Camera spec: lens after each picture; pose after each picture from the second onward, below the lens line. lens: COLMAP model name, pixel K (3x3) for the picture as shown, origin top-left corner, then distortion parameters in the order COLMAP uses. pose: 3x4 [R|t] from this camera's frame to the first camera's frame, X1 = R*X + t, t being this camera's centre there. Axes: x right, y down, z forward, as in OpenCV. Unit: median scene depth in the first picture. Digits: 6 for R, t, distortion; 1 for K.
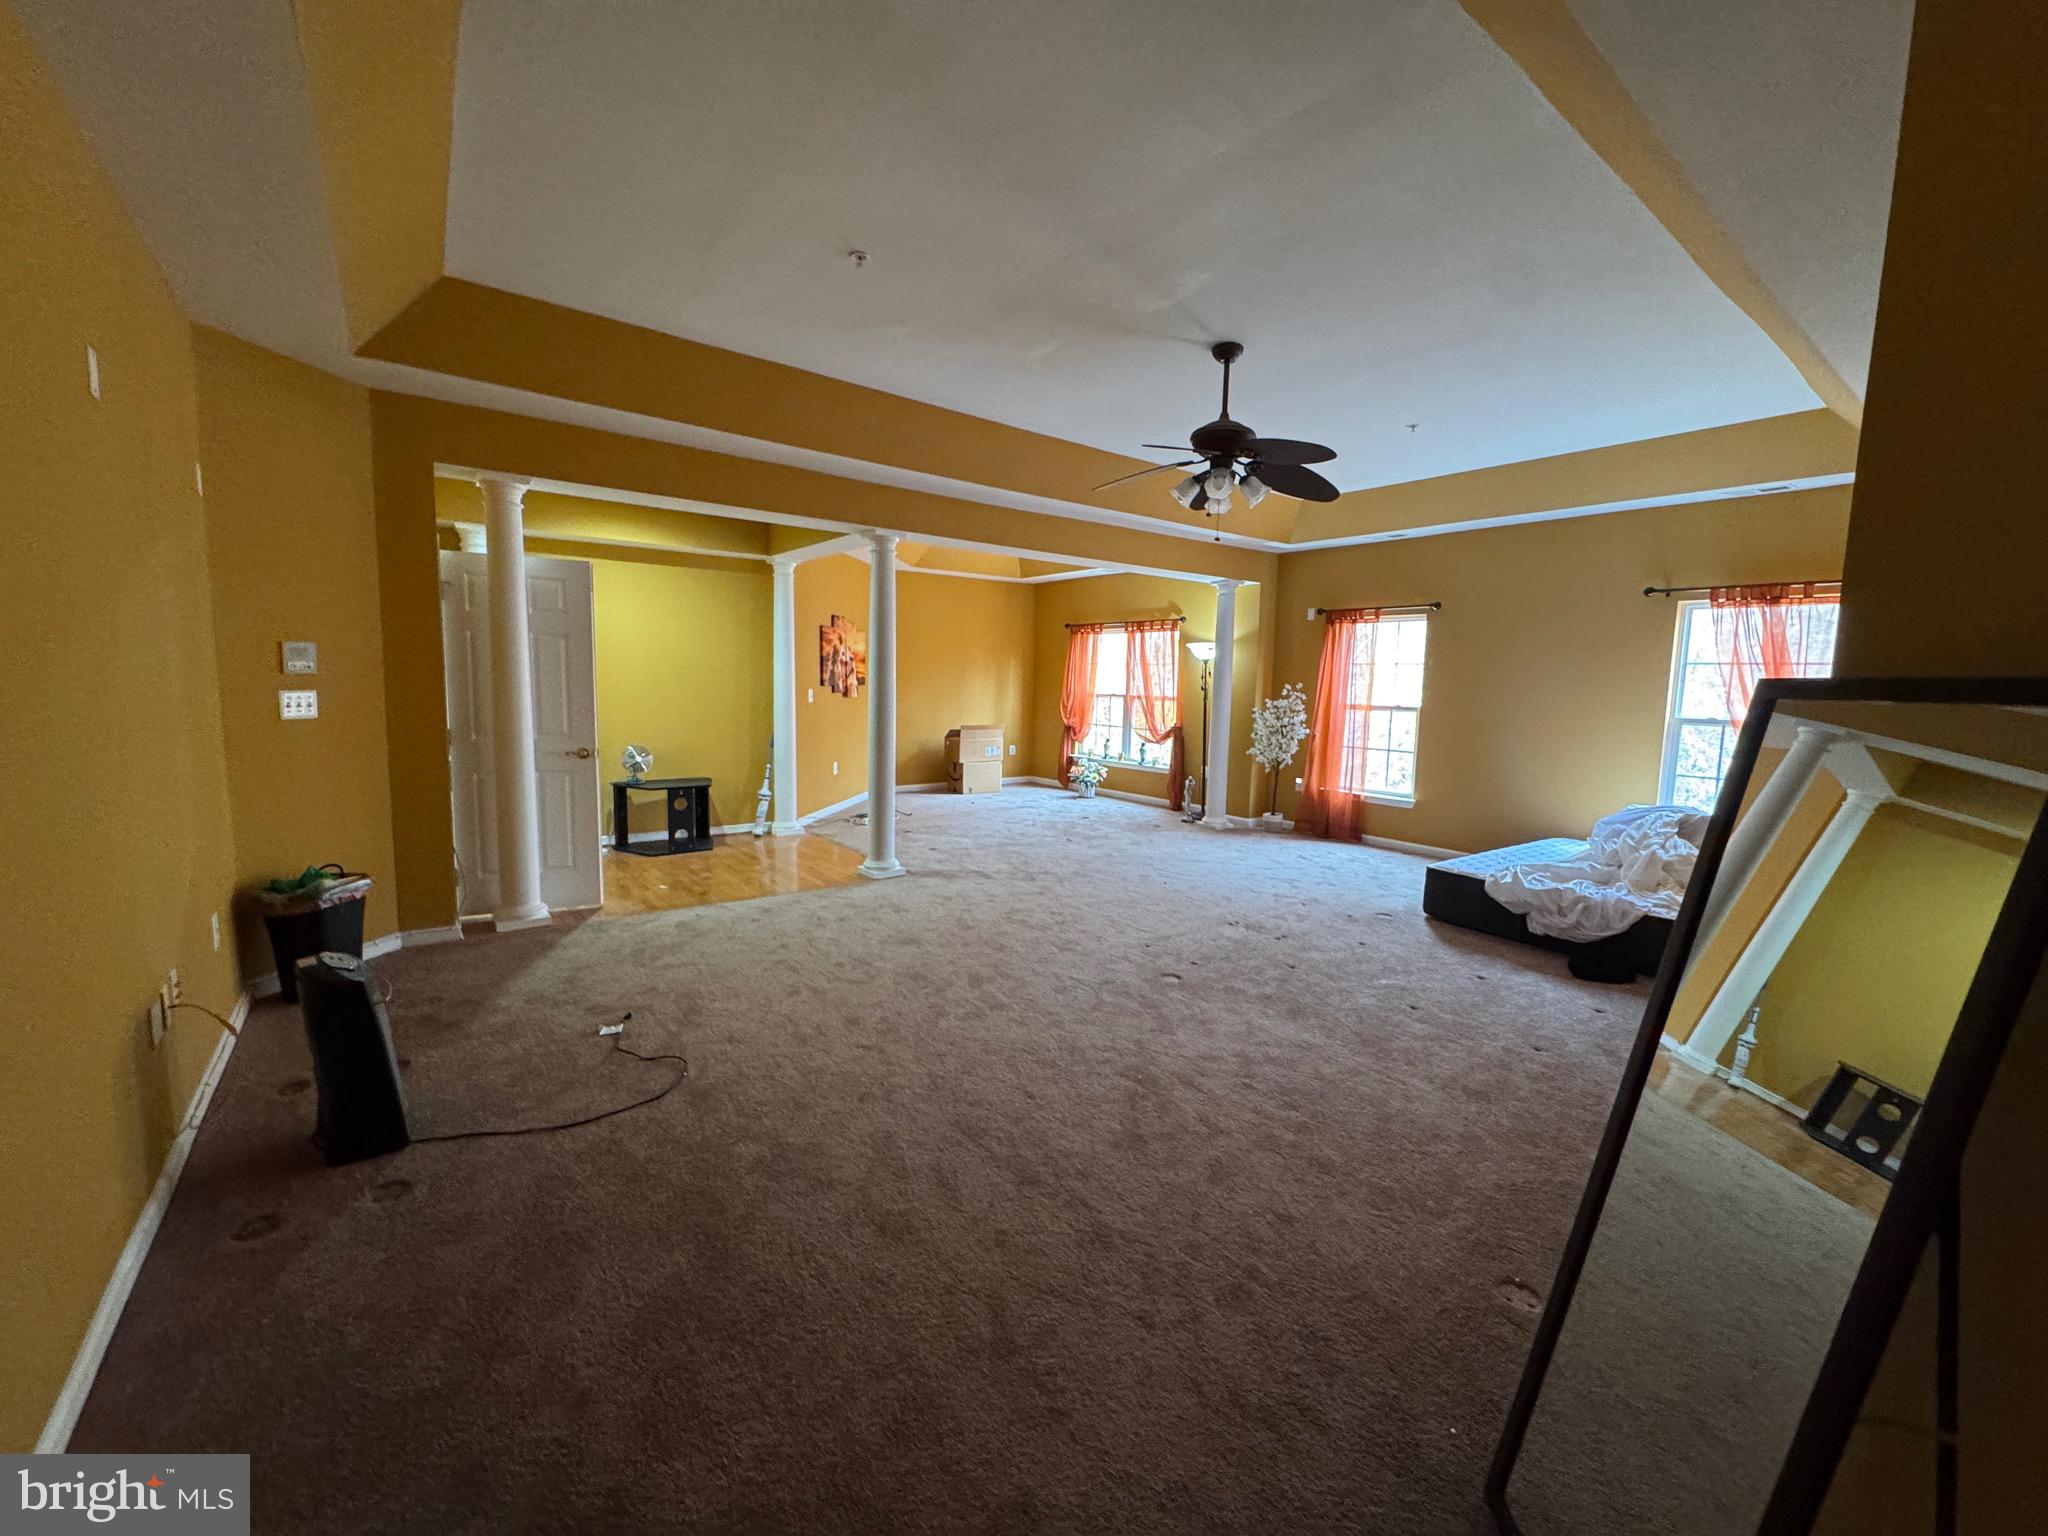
lens RADIAL K [[815.8, 0, 1022.0], [0, 815.8, 766.8], [0, 0, 1]] dist [-0.001349, 0.000178]
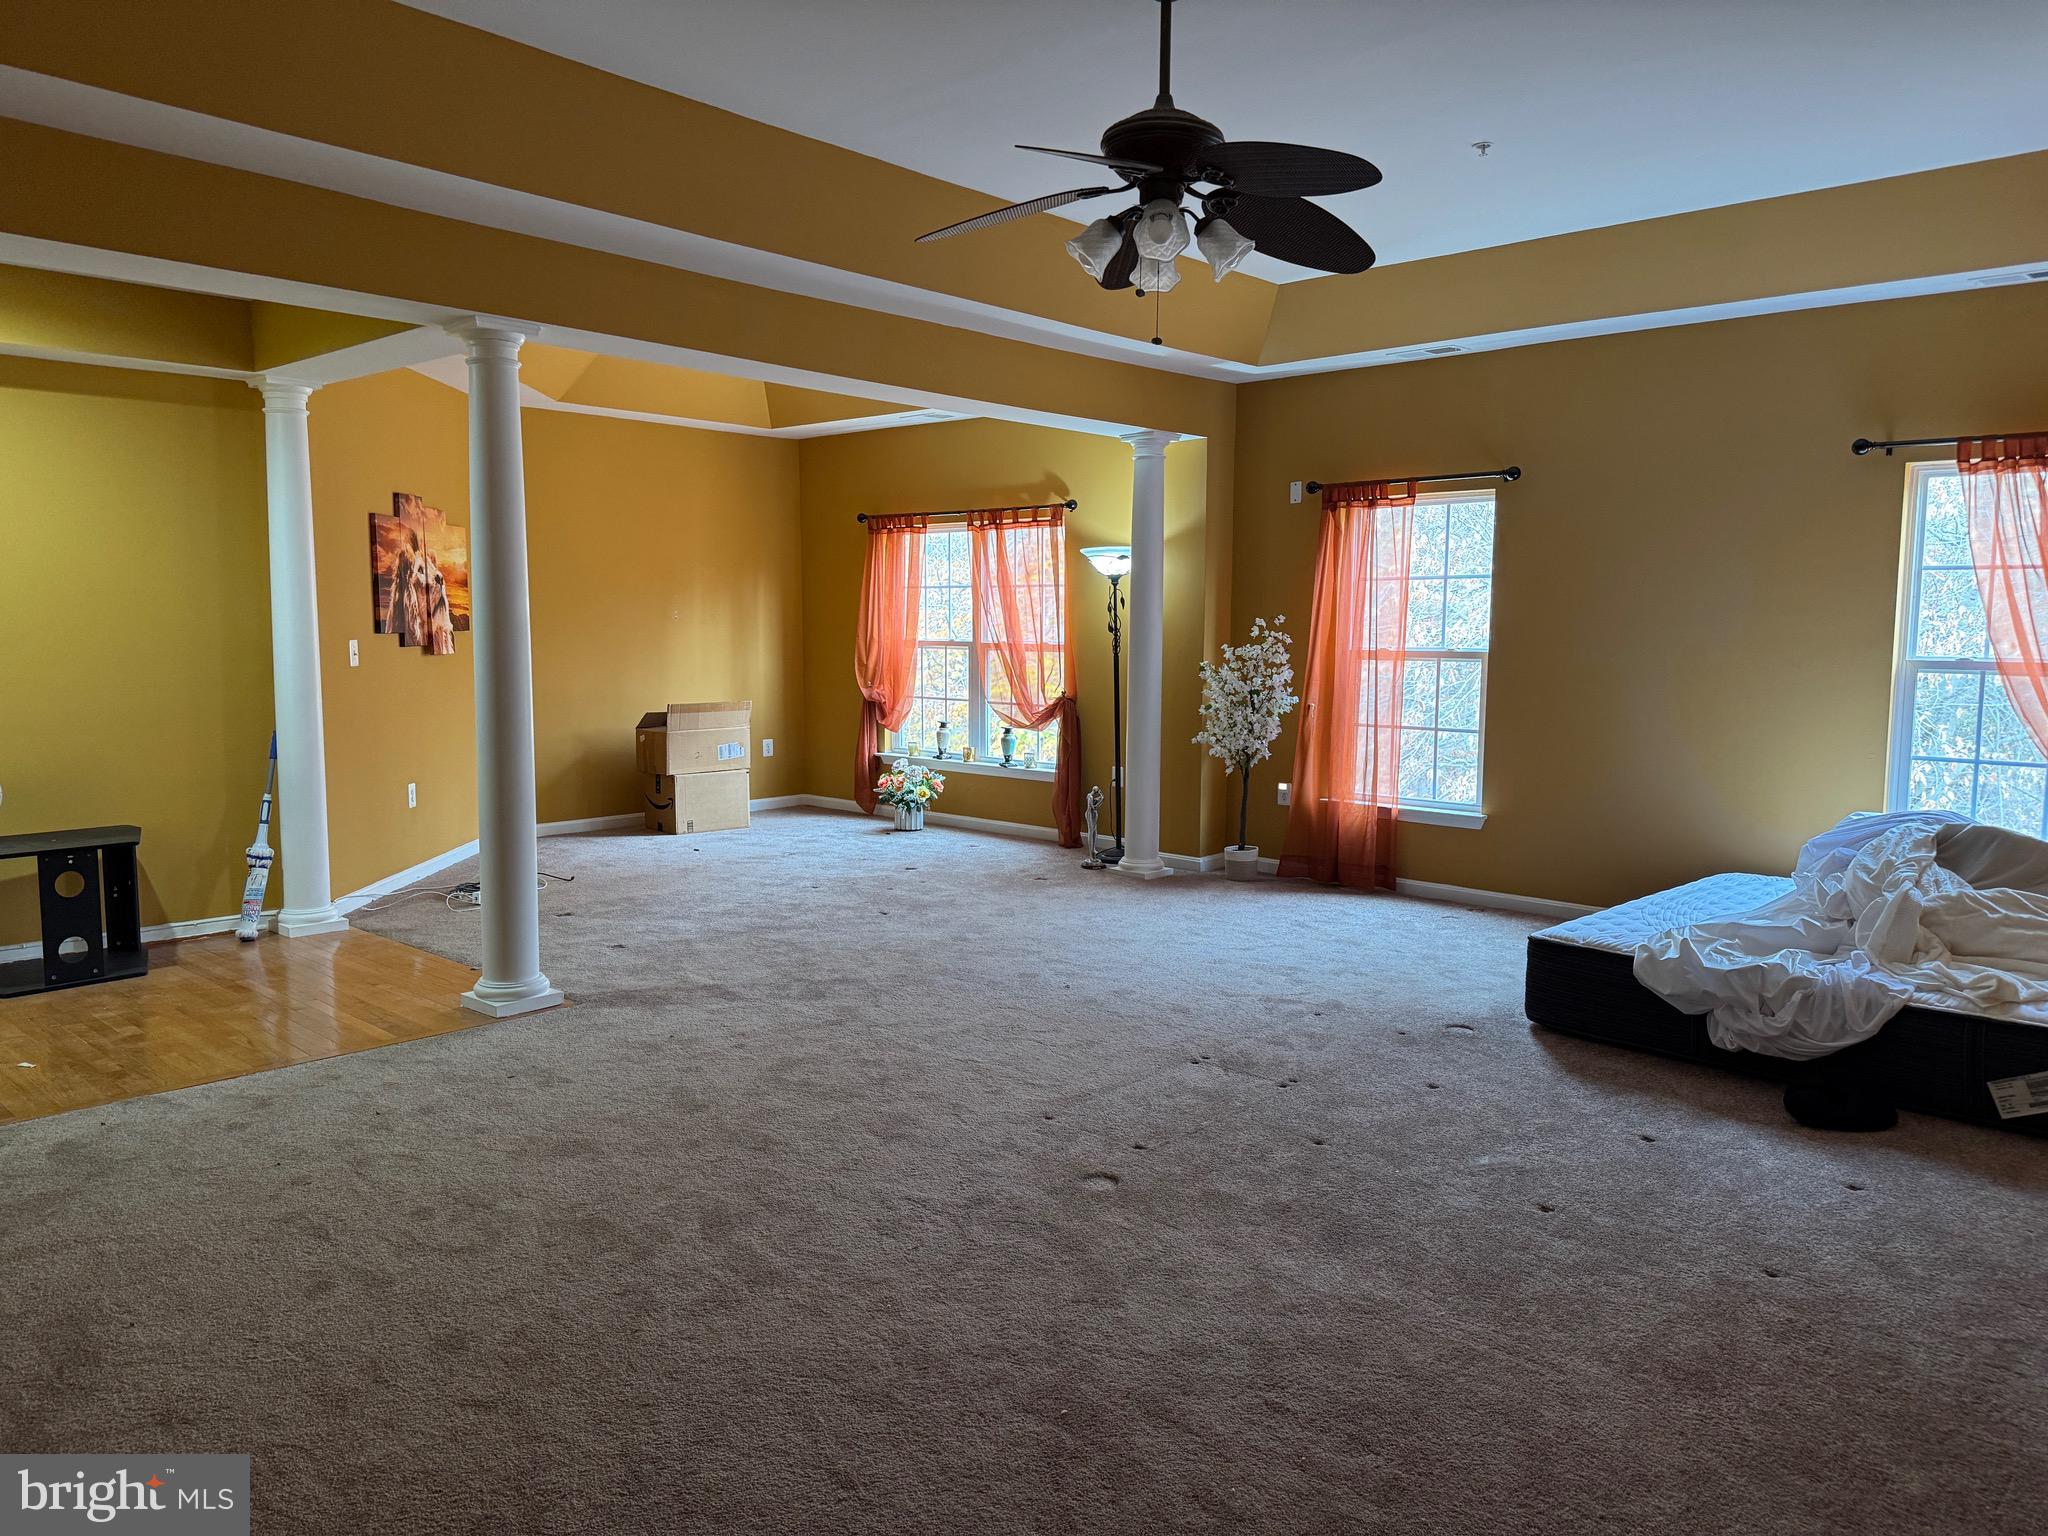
lens RADIAL K [[1424.3, 0, 1021.3], [0, 1424.3, 766.1], [0, 0, 1]] dist [0.135770, -0.203965]
pose [[0.985602, -0.033338, 0.165765, -0.006580], [0.033800, 0.999429, 0.000034, -0.005179], [-0.165671, 0.005569, 0.986165, 0.065418]]
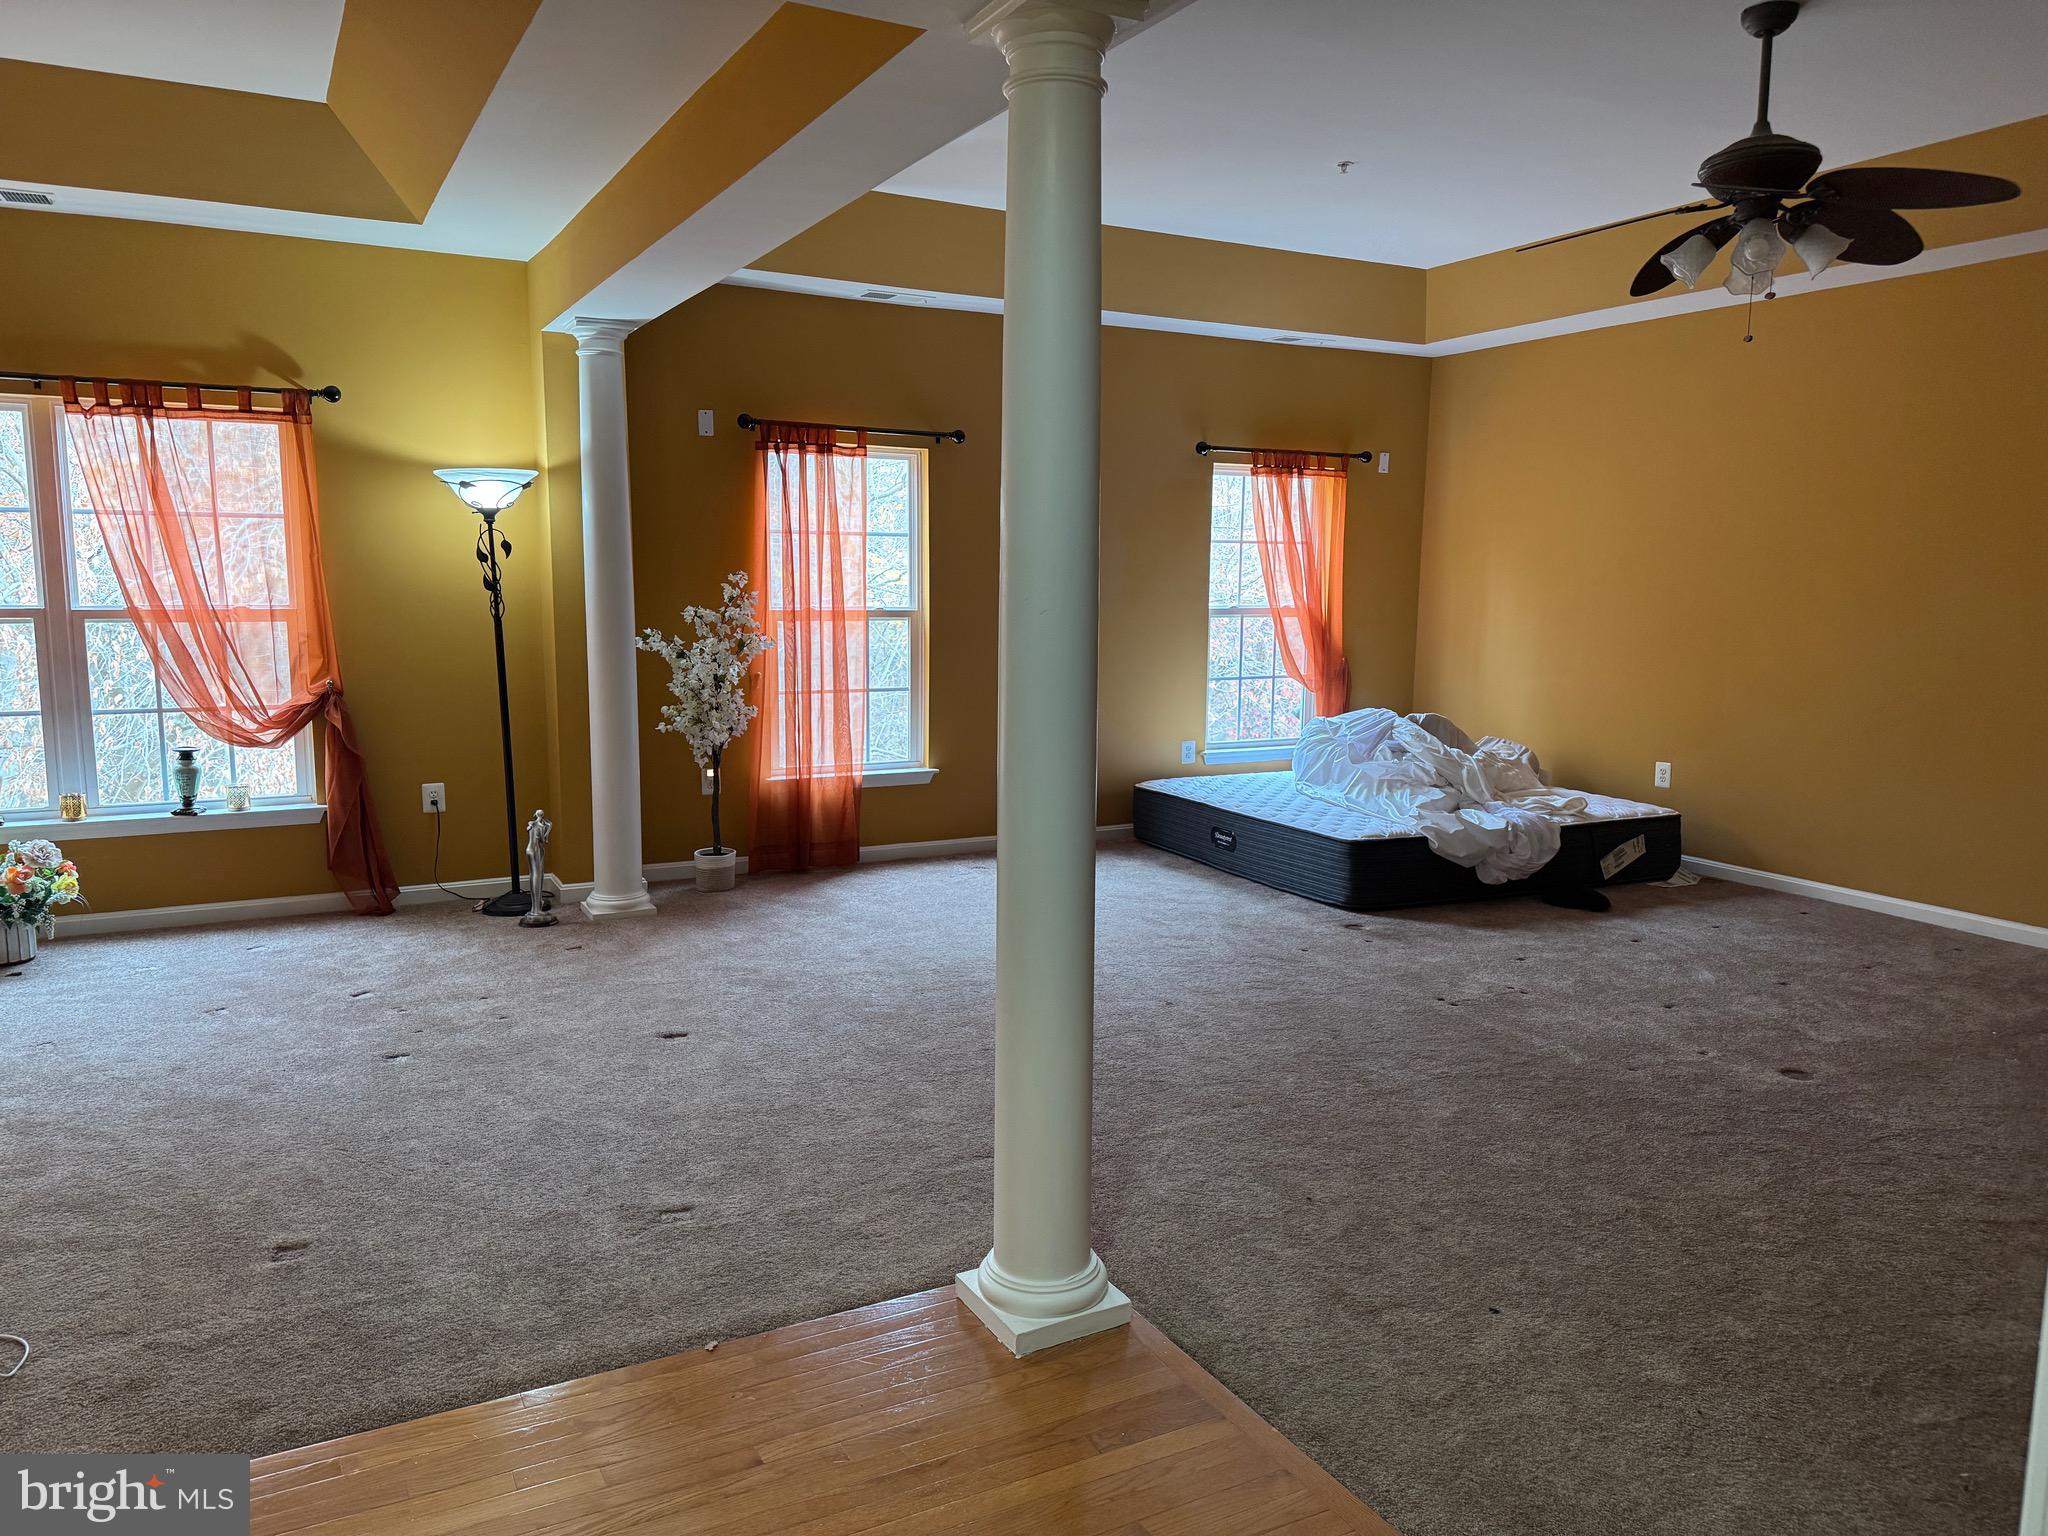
lens RADIAL K [[1424.3, 0, 1021.3], [0, 1424.3, 766.1], [0, 0, 1]] dist [0.135770, -0.203965]
pose [[0.164205, -0.149401, 0.975047, -0.606887], [0.101051, 0.985811, 0.134033, -0.109673], [-0.981237, 0.076521, 0.176972, 0.894771]]
